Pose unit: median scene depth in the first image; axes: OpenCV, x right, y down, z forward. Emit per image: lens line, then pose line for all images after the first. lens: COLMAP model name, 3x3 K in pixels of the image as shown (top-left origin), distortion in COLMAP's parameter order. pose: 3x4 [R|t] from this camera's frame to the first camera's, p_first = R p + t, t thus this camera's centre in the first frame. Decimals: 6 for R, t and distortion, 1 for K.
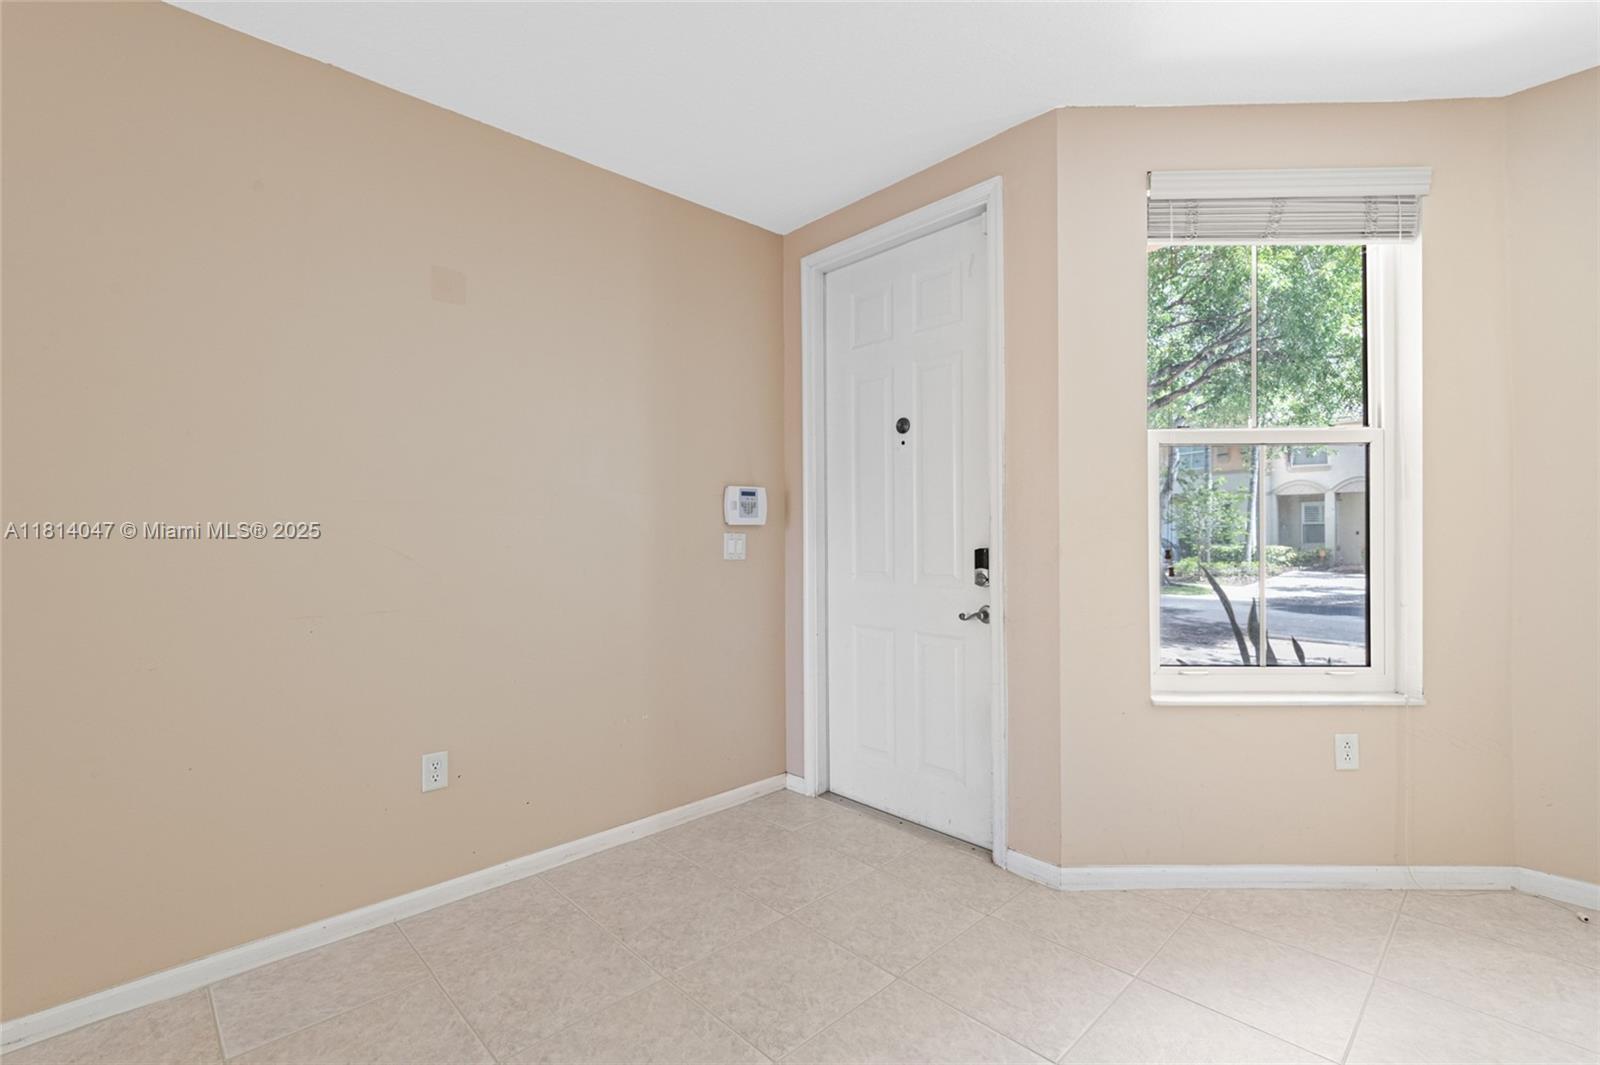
lens RADIAL K [[709.4, 0, 800.0], [0, 709.4, 532.5], [0, 0, 1]] dist [0.000285, -0.000147]
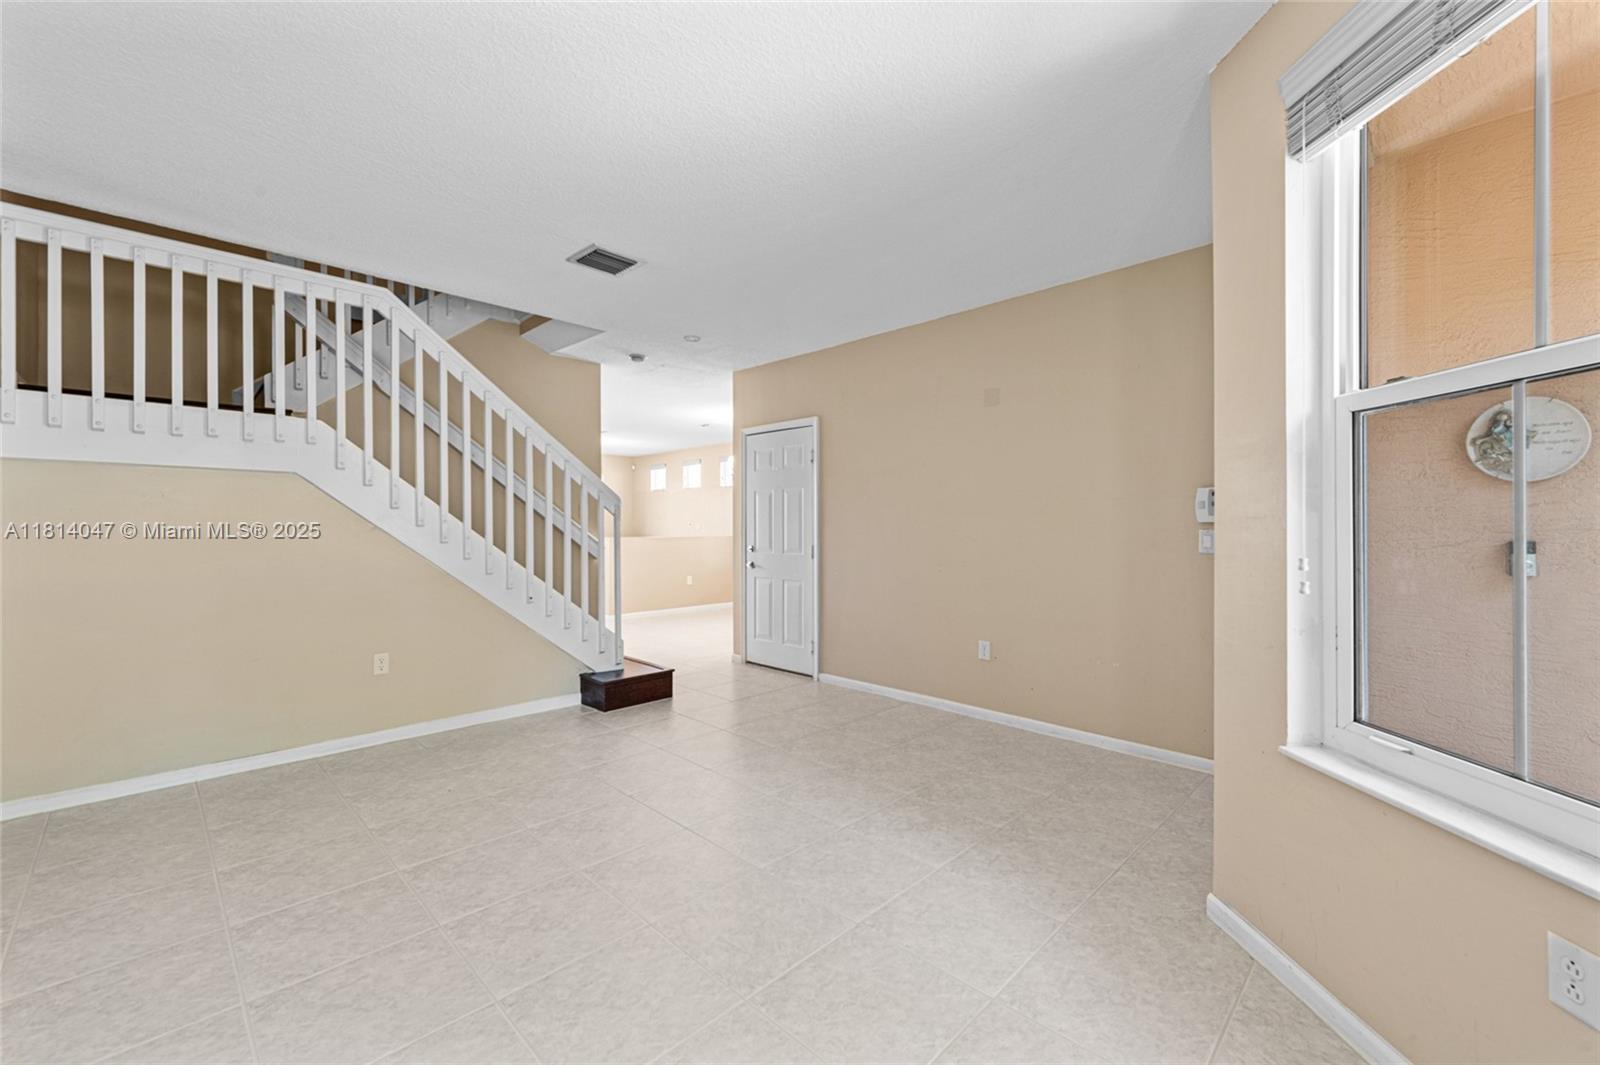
lens RADIAL K [[638.0, 0, 804.1], [0, 638.0, 526.9], [0, 0, 1]] dist [0.000485, -0.000081]
pose [[0.036031, 0.005475, -0.999336, 1.007152], [-0.001994, 0.999983, 0.005406, -0.008051], [0.999349, 0.001798, 0.036041, 0.370939]]
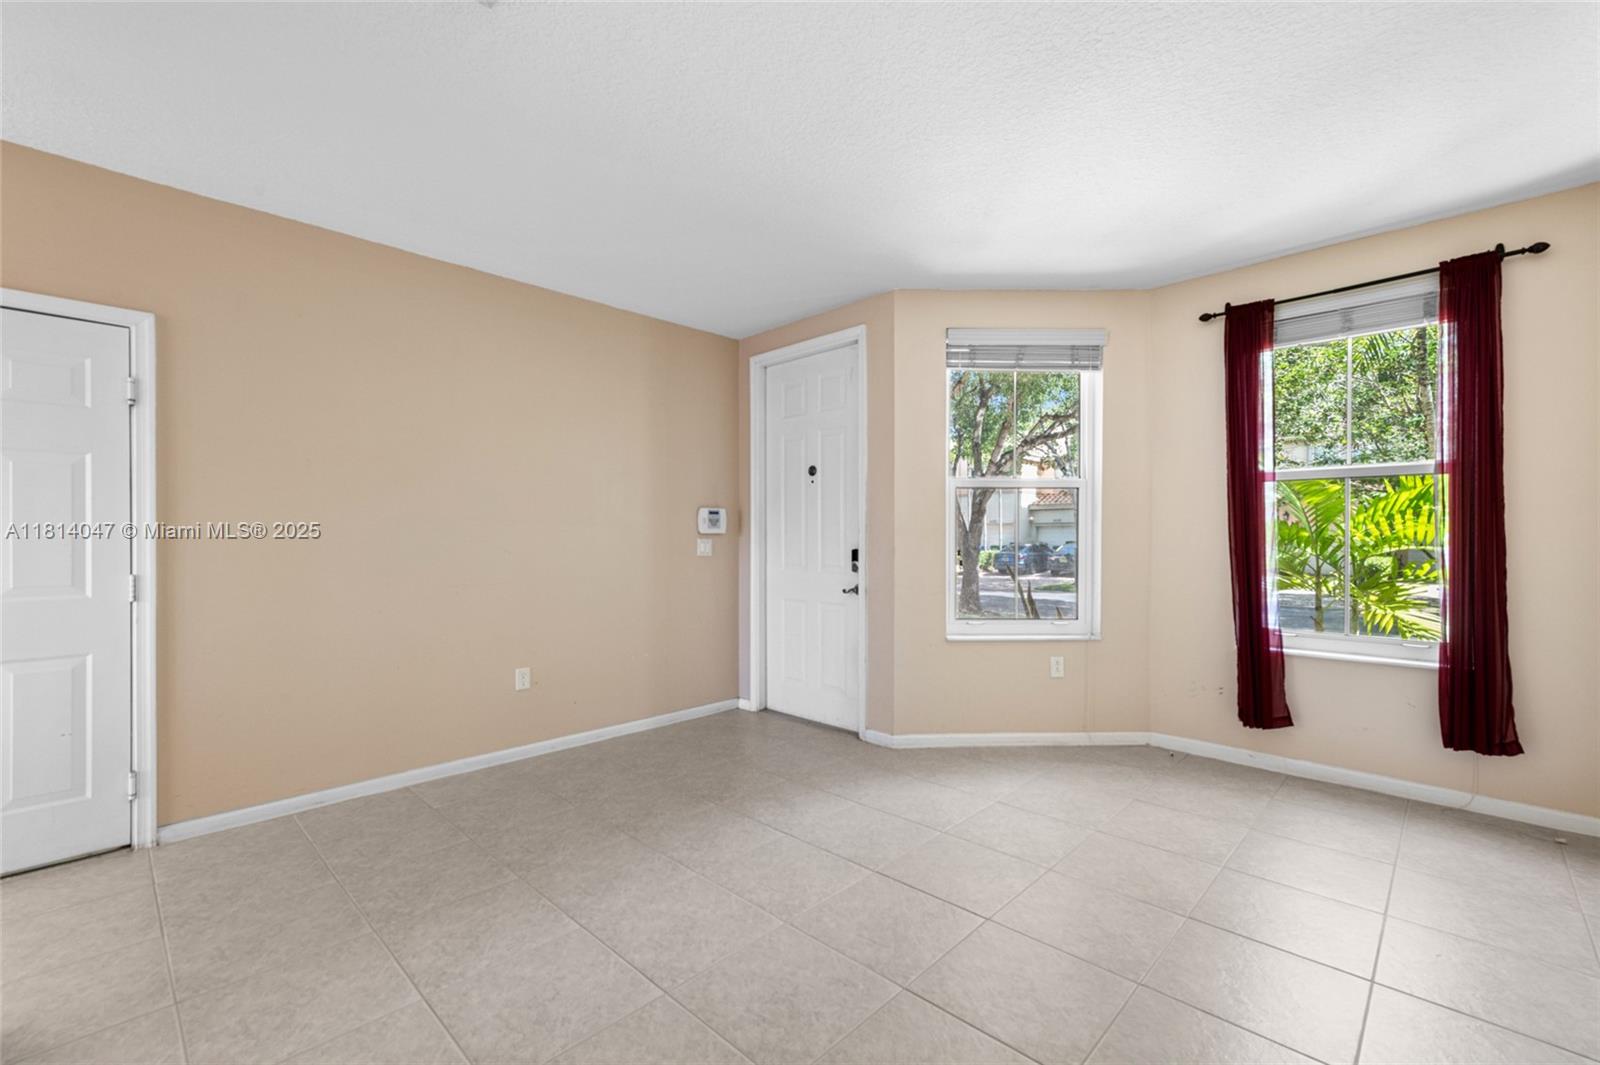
lens RADIAL K [[659.8, 0, 805.7], [0, 659.8, 534.2], [0, 0, 1]] dist [0.002424, -0.000144]
pose [[0.998939, 0.005308, 0.045750, 0.070962], [-0.005119, 0.999978, -0.004243, -0.004572], [-0.045771, 0.004004, 0.998944, -0.504147]]
